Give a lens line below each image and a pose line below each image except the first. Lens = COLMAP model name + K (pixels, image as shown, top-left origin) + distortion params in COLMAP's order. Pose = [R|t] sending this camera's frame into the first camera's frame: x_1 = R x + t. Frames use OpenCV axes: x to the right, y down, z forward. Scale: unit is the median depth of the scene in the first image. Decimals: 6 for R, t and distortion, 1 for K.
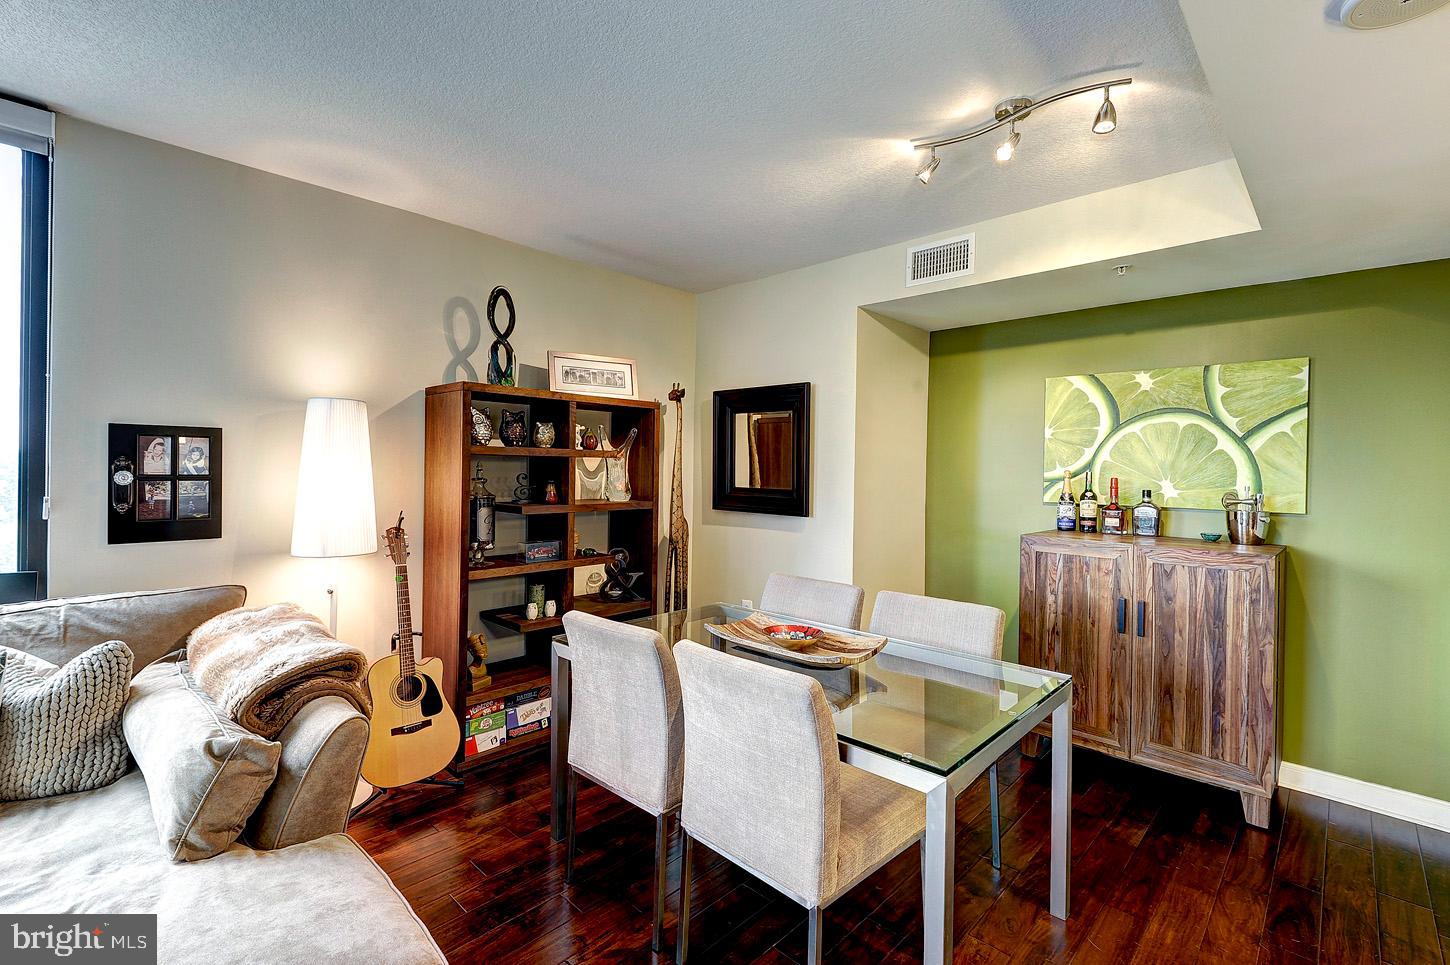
lens RADIAL K [[659.4, 0, 720.1], [0, 659.4, 475.2], [0, 0, 1]] dist [-0.000815, -0.000767]
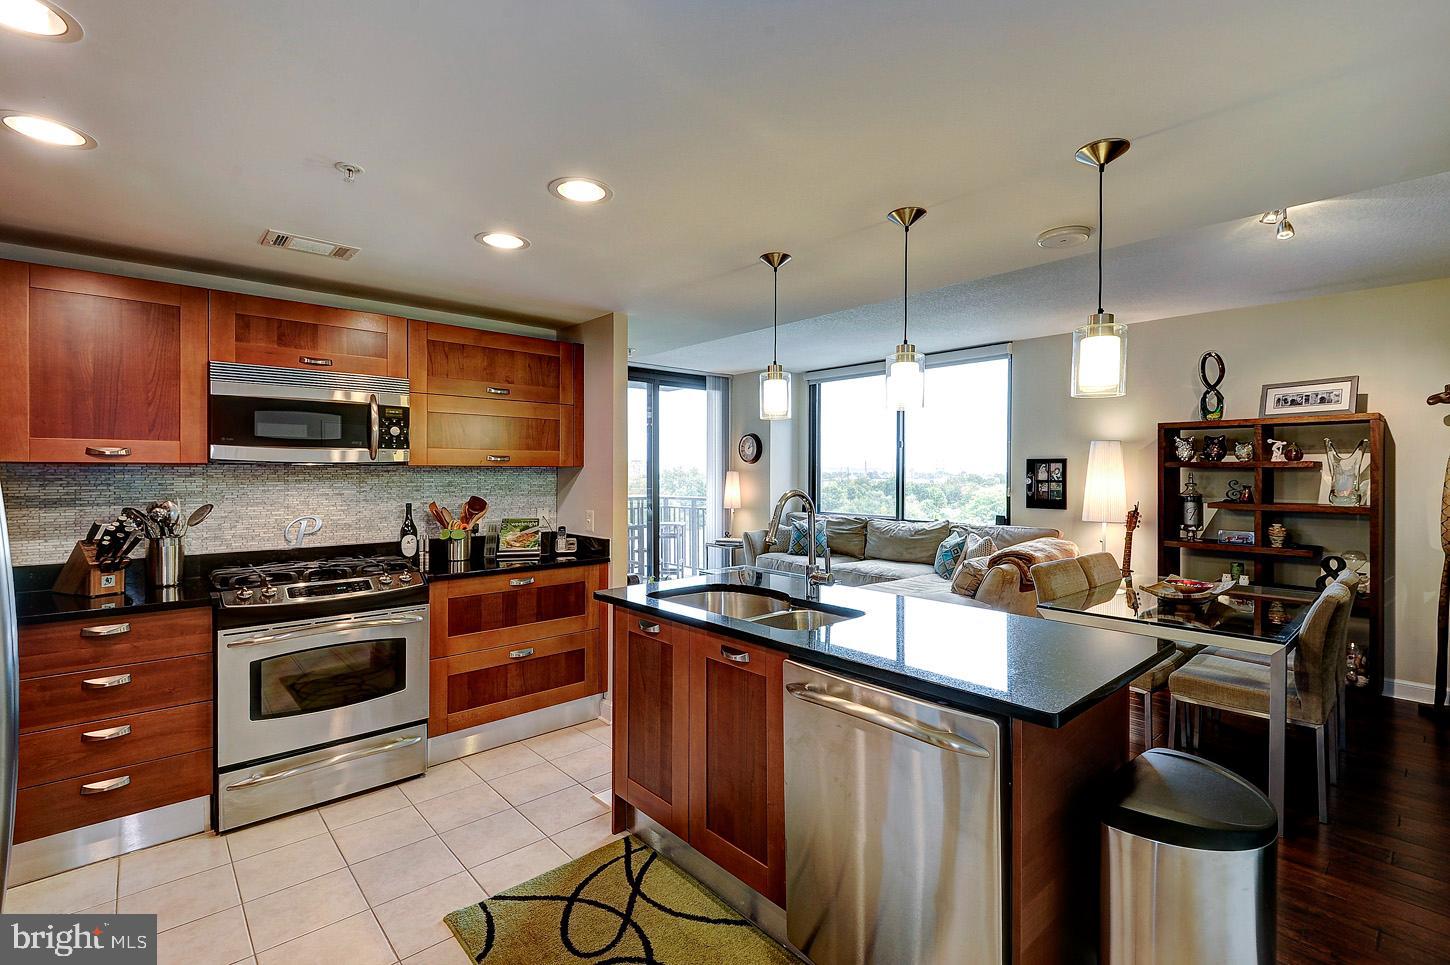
lens RADIAL K [[641.3, 0, 718.9], [0, 641.3, 474.7], [0, 0, 1]] dist [0.001307, 0.000022]
pose [[-0.095450, -0.011048, -0.995373, 1.255181], [-0.013800, 0.999857, -0.009775, 0.015762], [0.995339, 0.012803, -0.095589, 0.066583]]
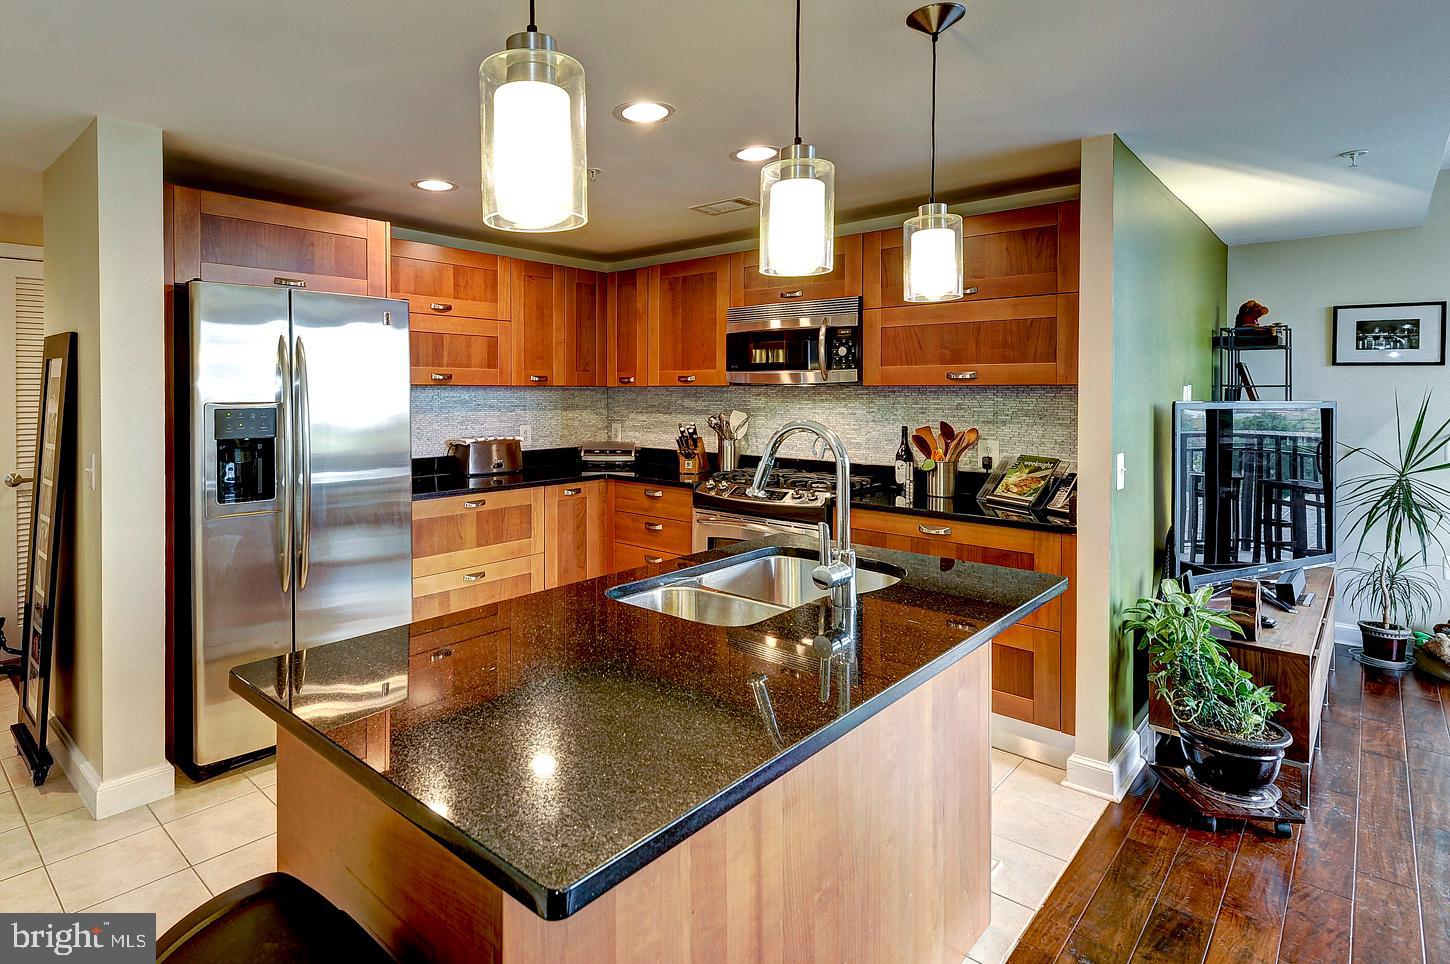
lens RADIAL K [[745.9, 0, 625.2], [0, 745.9, 394.9], [0, 0, 1]] dist [-0.000134, -0.001336]
pose [[-0.999416, -0.016964, 0.029671, 0.594046], [-0.016433, 0.999702, 0.018047, -0.003246], [-0.029968, 0.017549, -0.999397, 0.648108]]
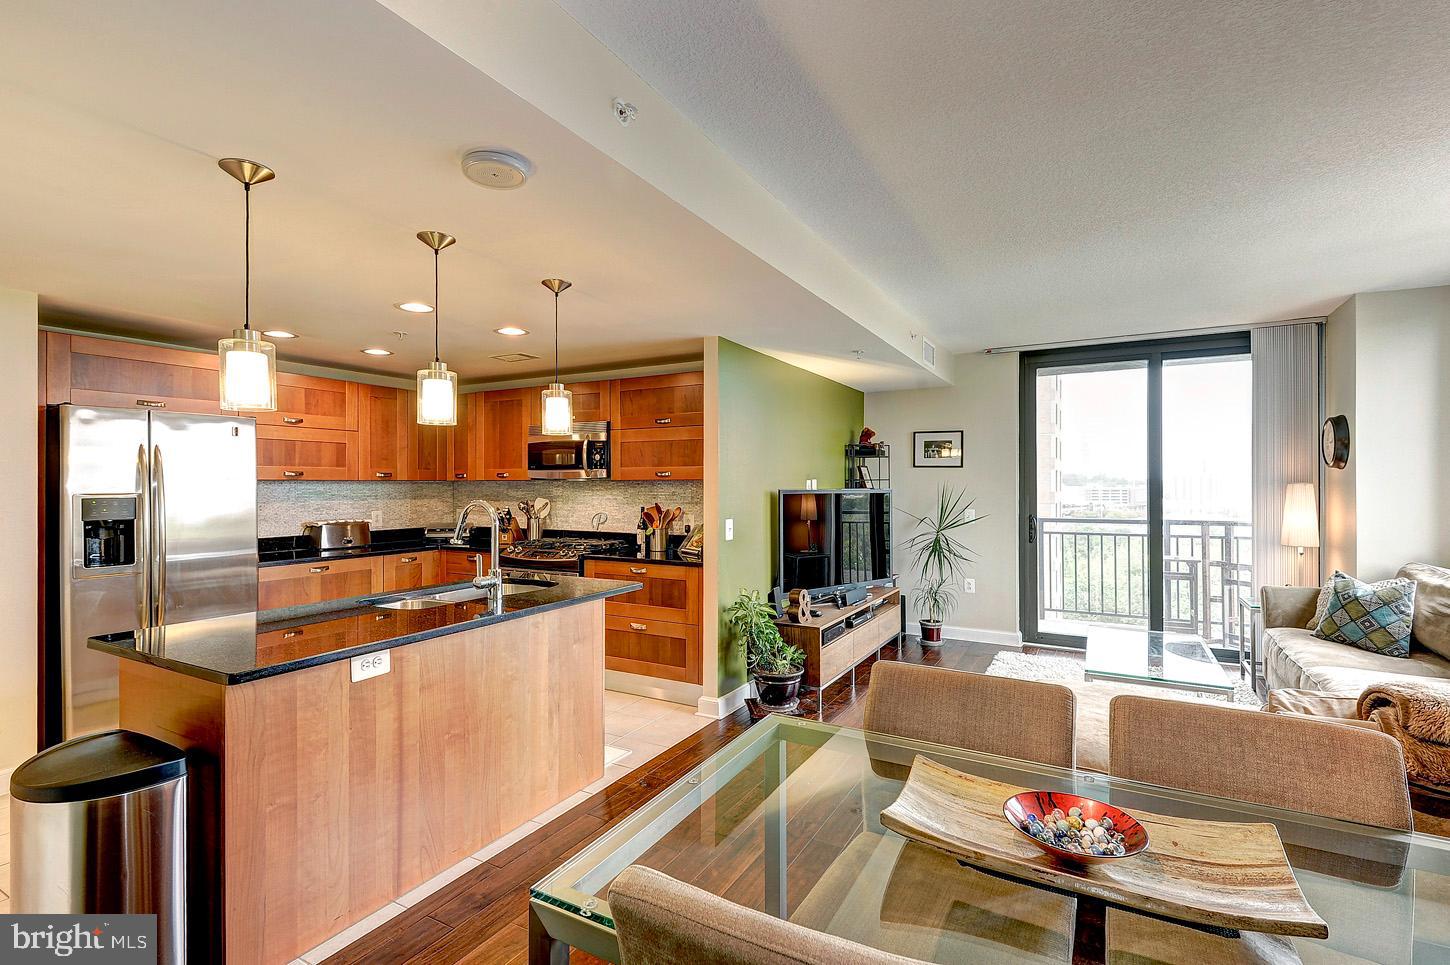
lens RADIAL K [[654.2, 0, 735.1], [0, 654.2, 477.5], [0, 0, 1]] dist [0.017569, -0.018523]
pose [[-0.968460, -0.016212, -0.248643, 0.355314], [-0.016524, 0.999863, -0.000834, -0.012562], [0.248623, 0.003300, -0.968595, 1.050890]]
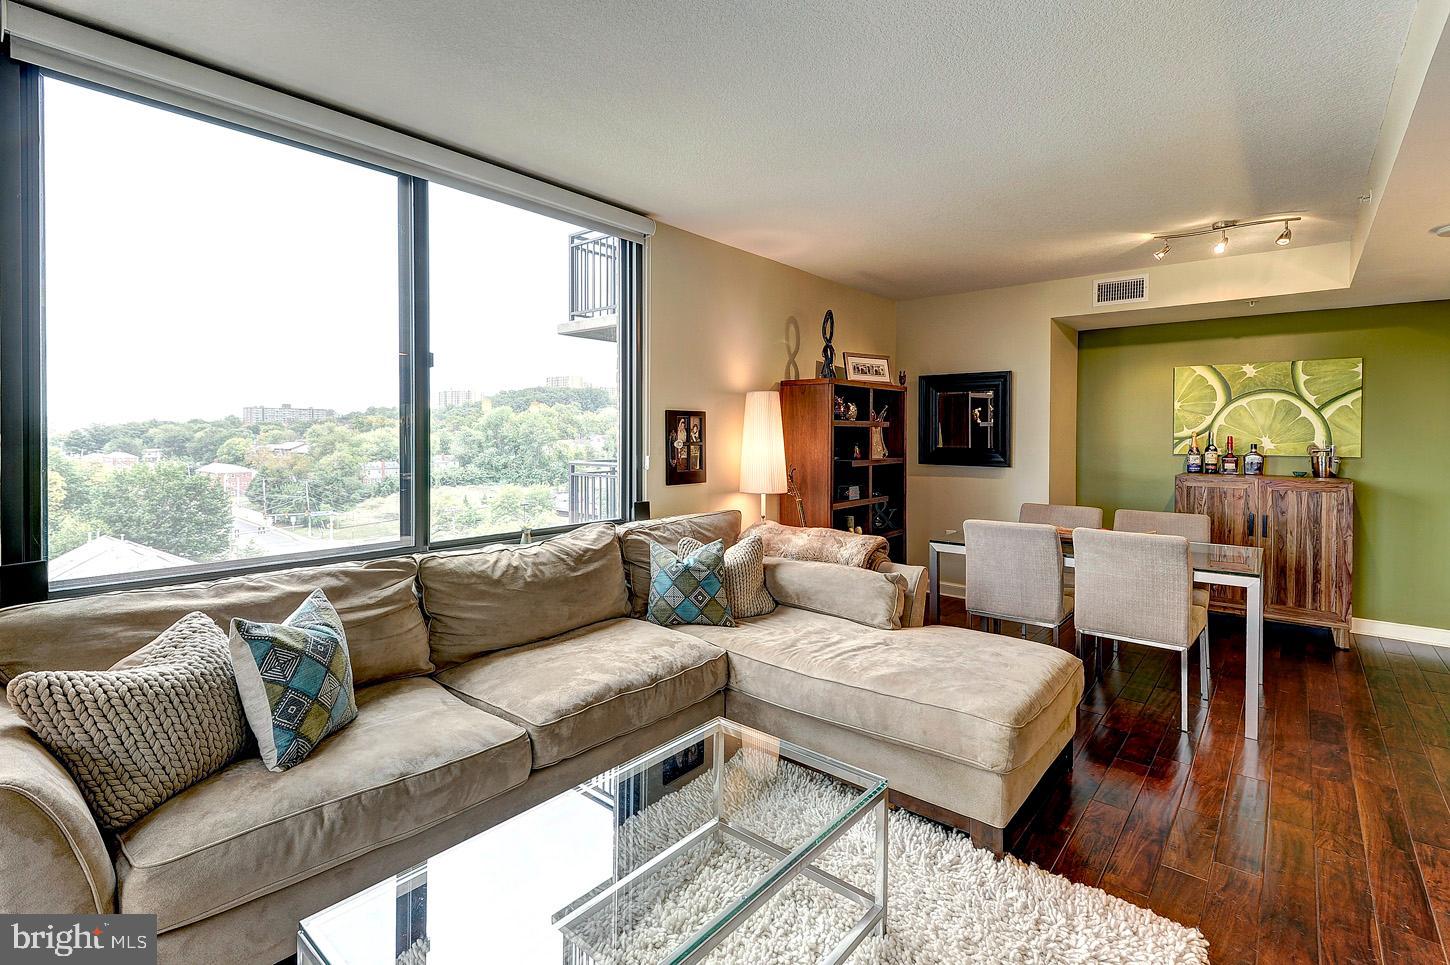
lens RADIAL K [[668.9, 0, 720.7], [0, 668.9, 445.5], [0, 0, 1]] dist [-0.011191, -0.000474]
pose [[0.998747, -0.014159, 0.048005, -0.701604], [0.013751, 0.999867, 0.008821, -0.004380], [-0.048123, -0.008150, 0.998808, -0.494254]]
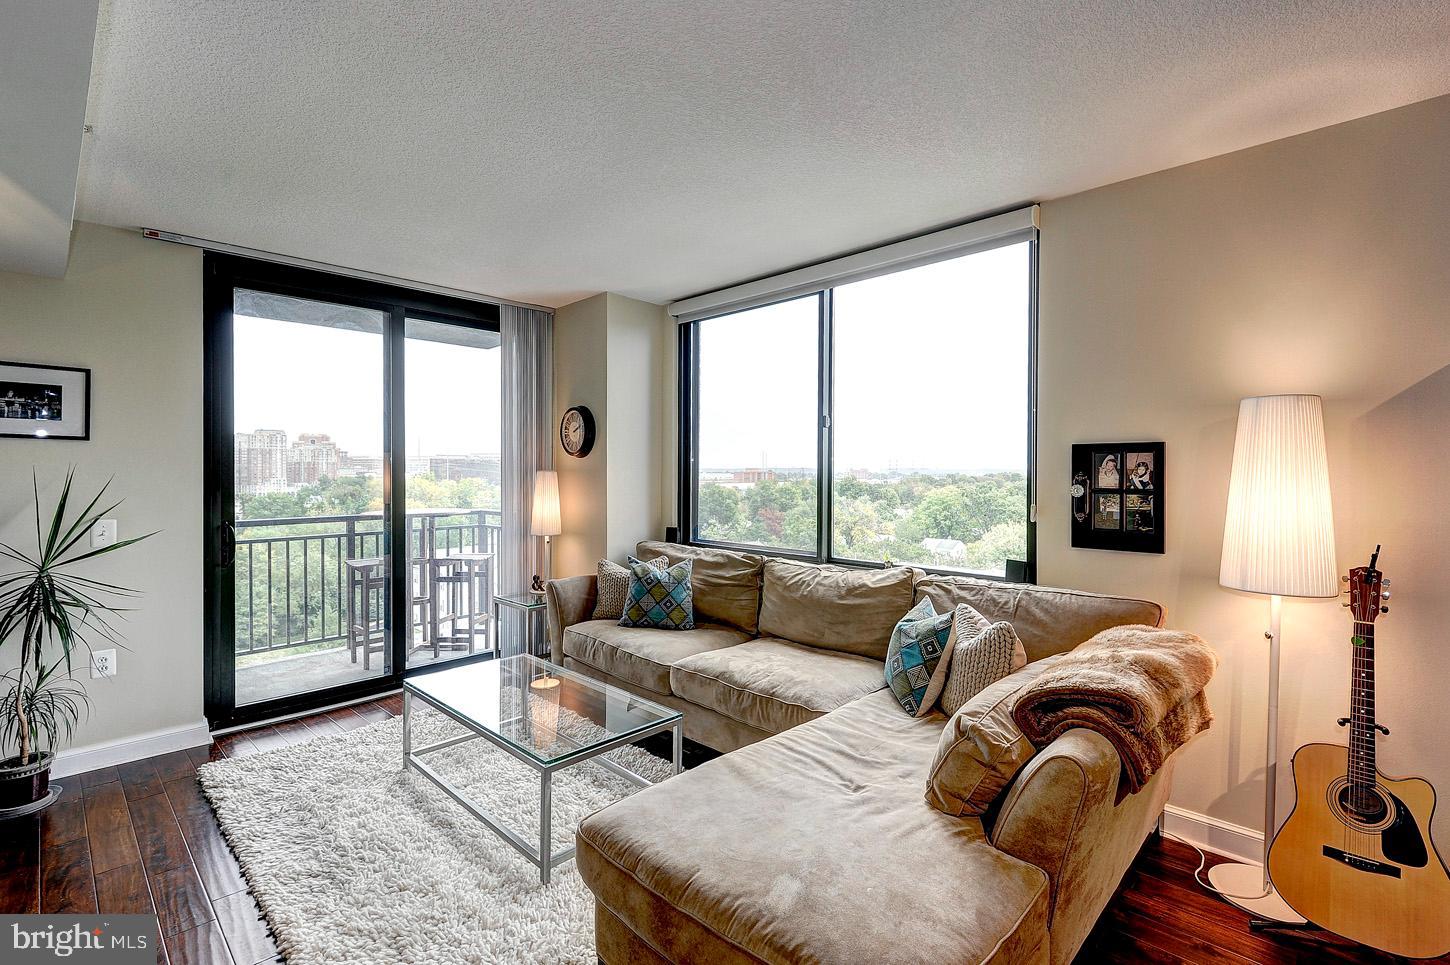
lens RADIAL K [[659.4, 0, 720.1], [0, 659.4, 475.2], [0, 0, 1]] dist [-0.000815, -0.000767]
pose [[-0.020408, -0.011118, -0.999730, 0.213126], [-0.012634, 0.999861, -0.010861, -0.002384], [0.999712, 0.012409, -0.020546, 0.313954]]
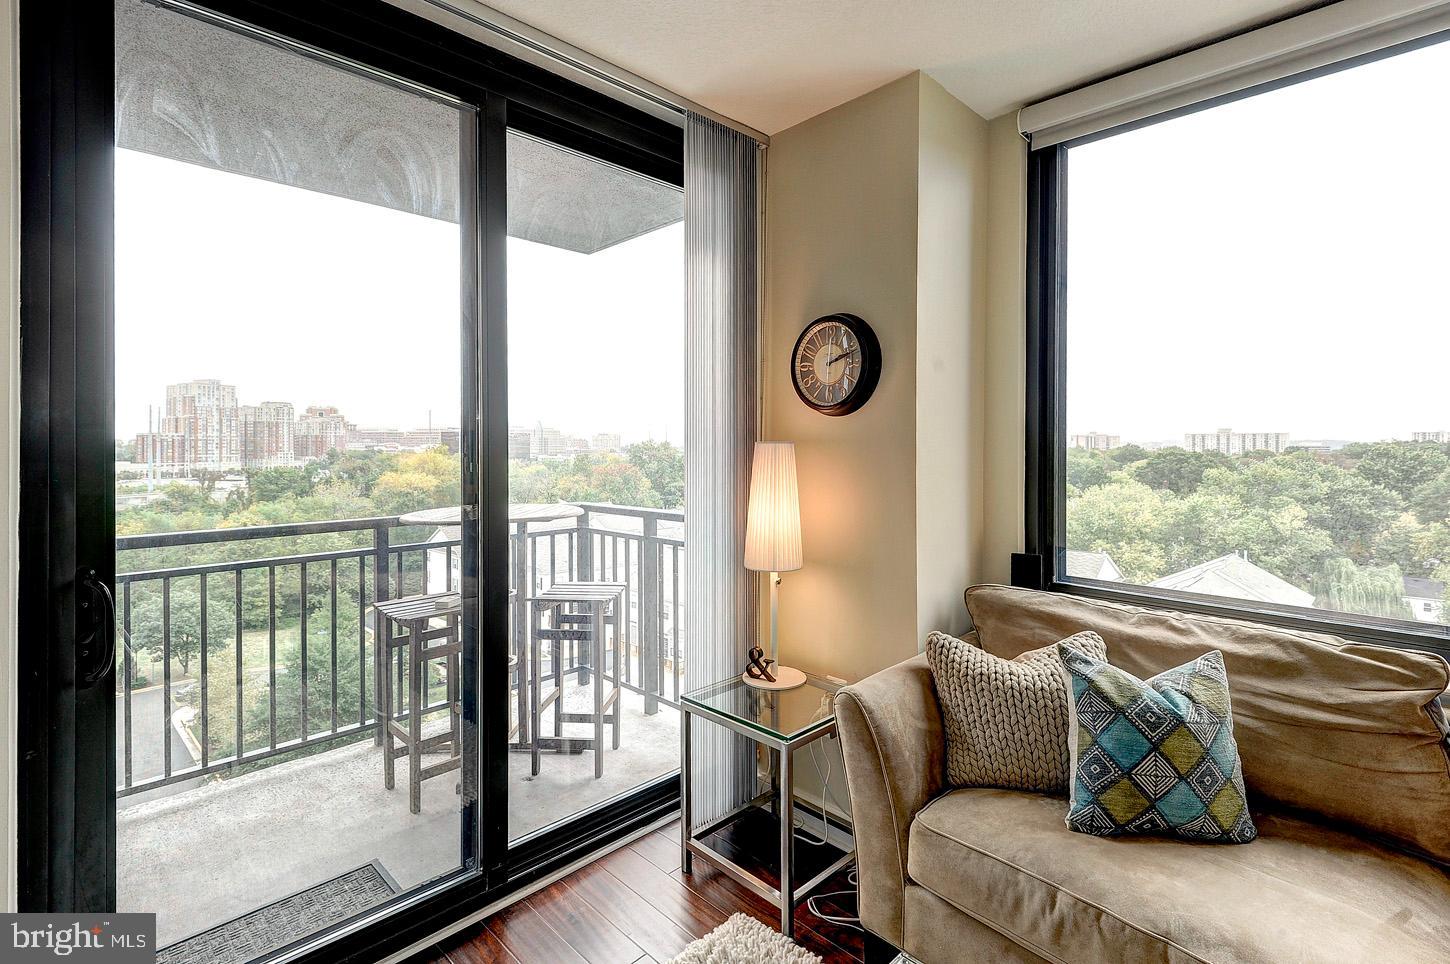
lens RADIAL K [[681.4, 0, 727.5], [0, 681.4, 449.5], [0, 0, 1]] dist [0.011396, -0.000025]
pose [[-0.037510, -0.009497, -0.999251, -0.516149], [-0.012205, 0.999885, -0.009045, -0.007083], [0.999222, 0.011856, -0.037621, -0.151327]]
